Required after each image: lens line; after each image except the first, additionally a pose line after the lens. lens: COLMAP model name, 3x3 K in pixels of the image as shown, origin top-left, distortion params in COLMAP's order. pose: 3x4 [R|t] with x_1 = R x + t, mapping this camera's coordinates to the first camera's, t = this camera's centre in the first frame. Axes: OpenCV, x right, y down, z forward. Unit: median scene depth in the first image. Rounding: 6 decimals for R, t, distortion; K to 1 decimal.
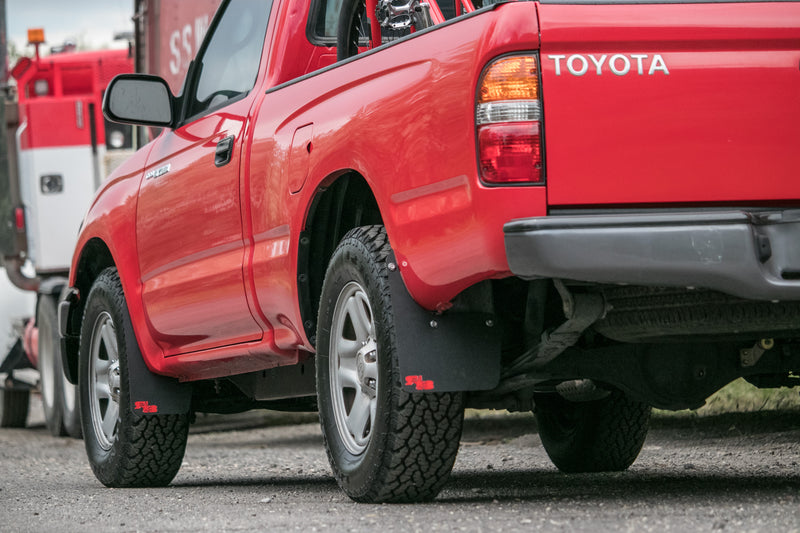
lens RADIAL K [[4077.5, 0, 400.0], [0, 4077.5, 266.5], [0, 0, 1]] dist [0.117512, 5.680162]
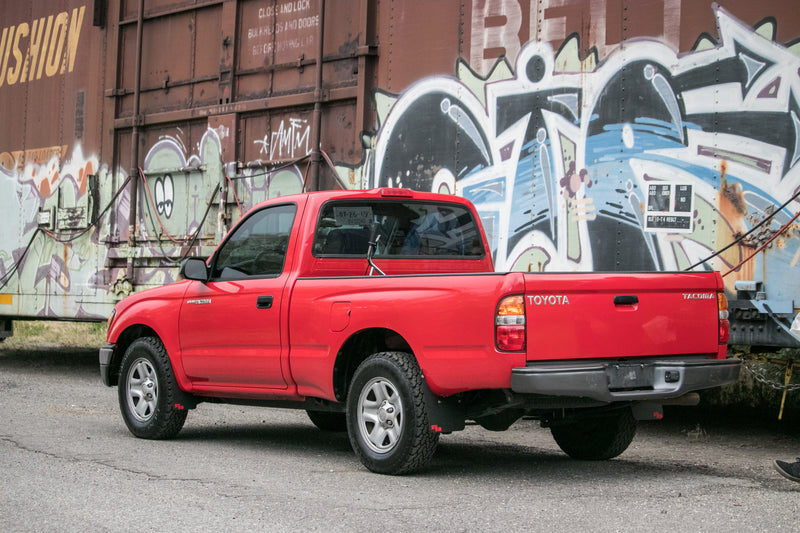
lens RADIAL K [[1996.1, 0, 400.0], [0, 1996.1, 266.5], [0, 0, 1]] dist [-0.321112, -0.106071]
pose [[0.941472, 0.032439, 0.335527, -0.384735], [-0.041086, 0.998981, 0.018704, -0.080714], [-0.334578, -0.031394, 0.941845, -0.043061]]
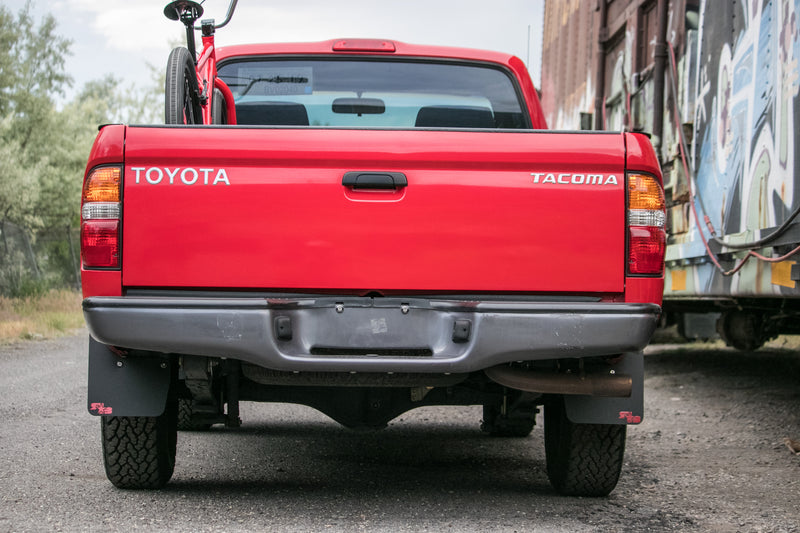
lens RADIAL K [[1996.1, 0, 400.0], [0, 1996.1, 266.5], [0, 0, 1]] dist [-0.321112, -0.106071]
pose [[0.964976, 0.044132, -0.258599, 0.257819], [-0.038568, 0.998903, 0.026552, -0.037744], [0.259488, -0.015648, 0.965620, 0.395894]]
